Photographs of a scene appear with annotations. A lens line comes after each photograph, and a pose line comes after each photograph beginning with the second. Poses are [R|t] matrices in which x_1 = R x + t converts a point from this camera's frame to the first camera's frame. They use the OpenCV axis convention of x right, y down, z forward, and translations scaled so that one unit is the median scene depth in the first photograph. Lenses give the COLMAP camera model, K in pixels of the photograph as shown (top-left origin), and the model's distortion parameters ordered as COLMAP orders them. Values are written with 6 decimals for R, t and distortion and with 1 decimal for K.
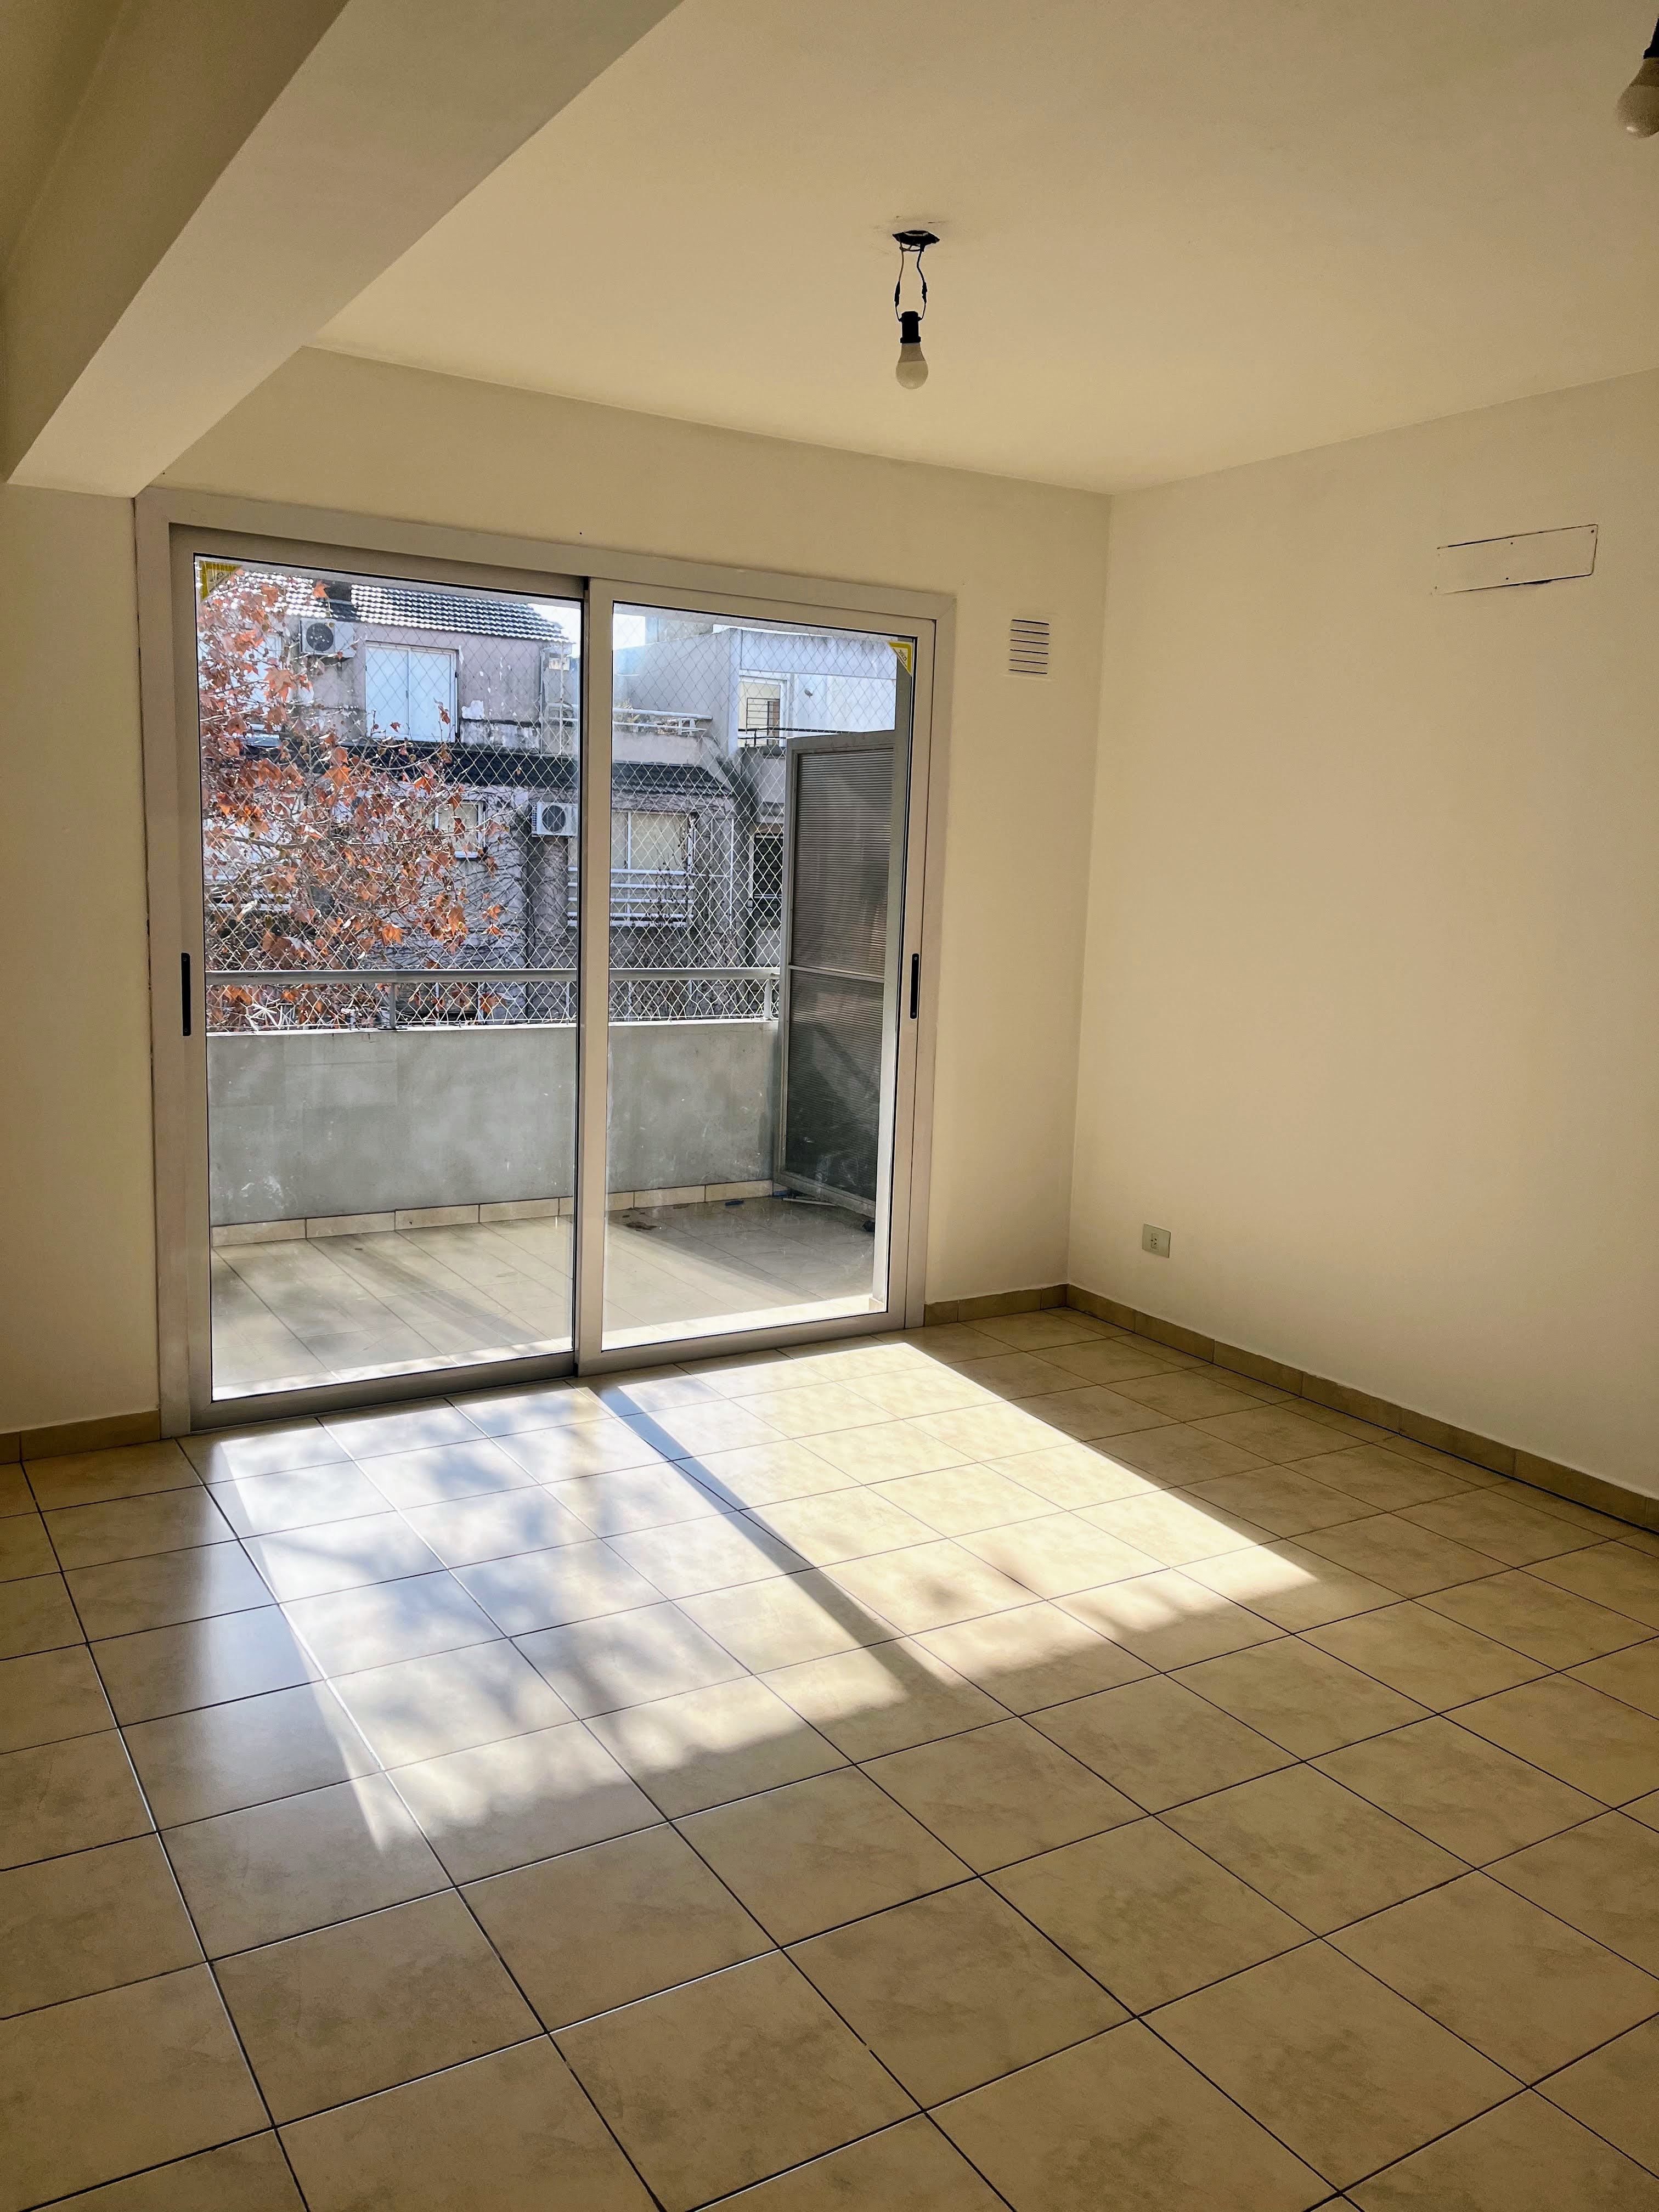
lens RADIAL K [[1667.8, 0, 816.2], [0, 1667.8, 1108.1], [0, 0, 1]] dist [0.003264, -0.056087]
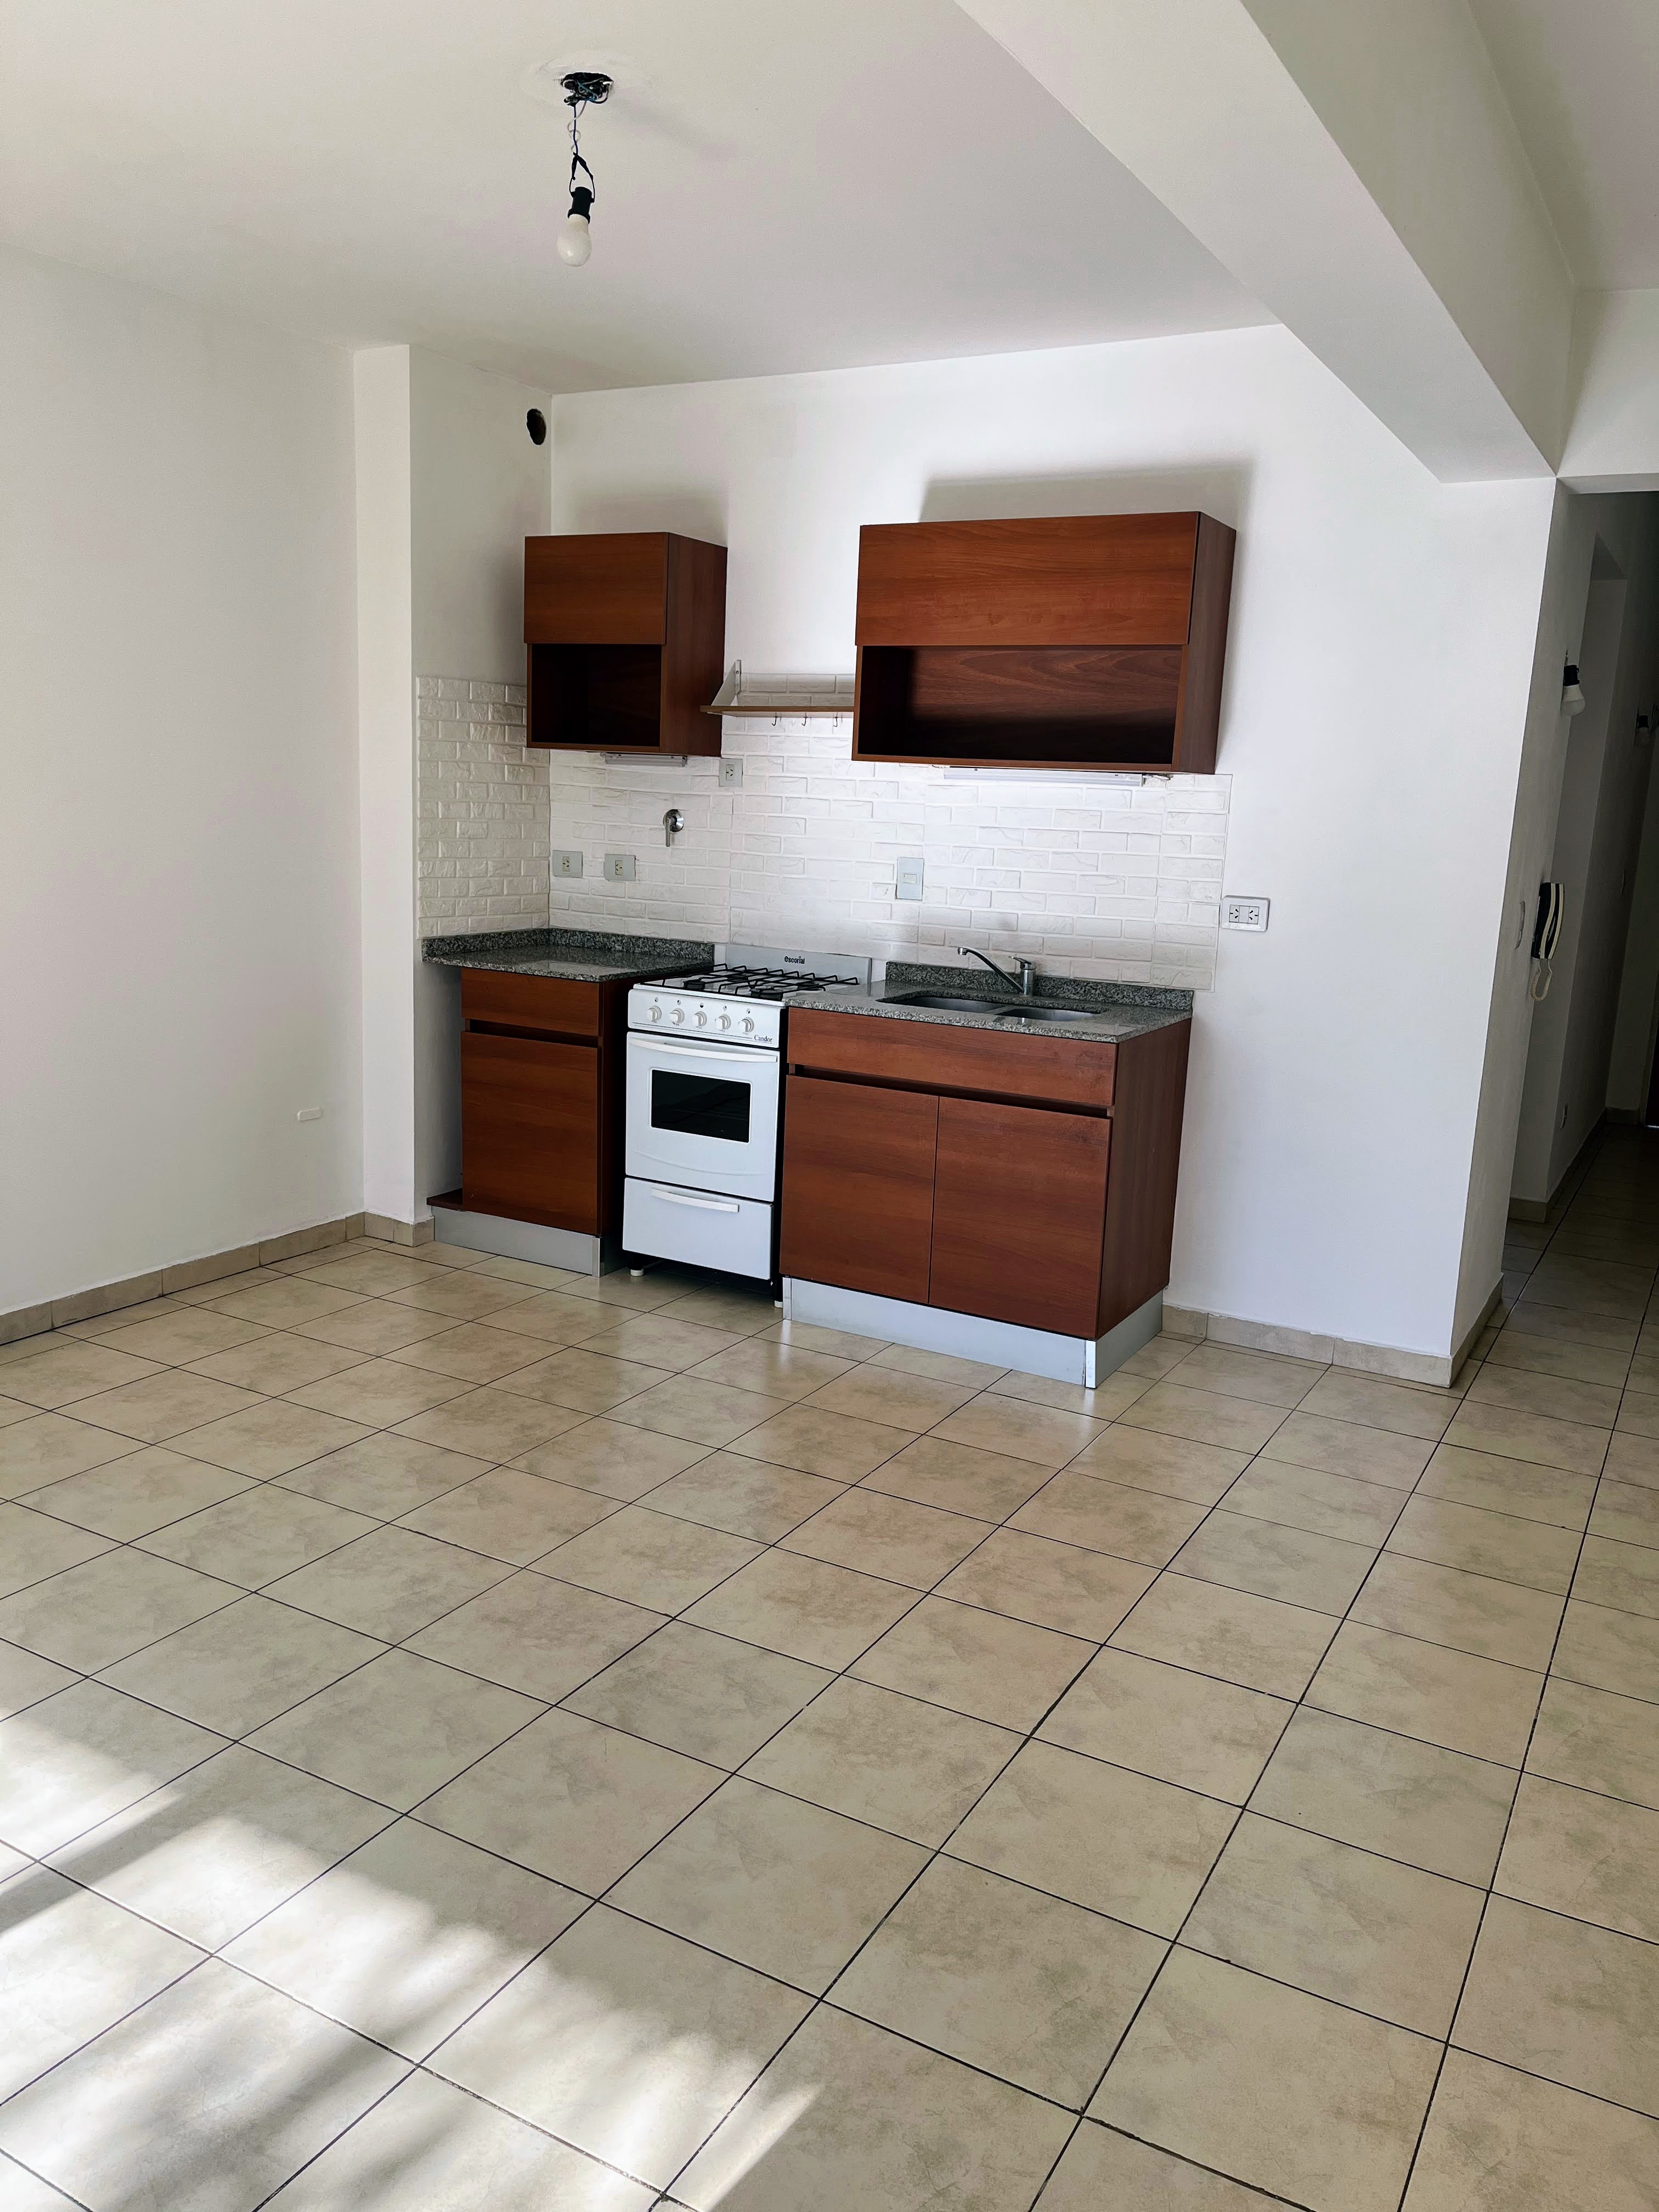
lens RADIAL K [[1667.8, 0, 816.2], [0, 1667.8, 1108.1], [0, 0, 1]] dist [0.003264, -0.056087]
pose [[-0.482014, -0.217093, 0.848842, -0.730133], [0.090658, 0.951259, 0.294767, -0.187319], [-0.871461, 0.219036, -0.438839, 1.107953]]
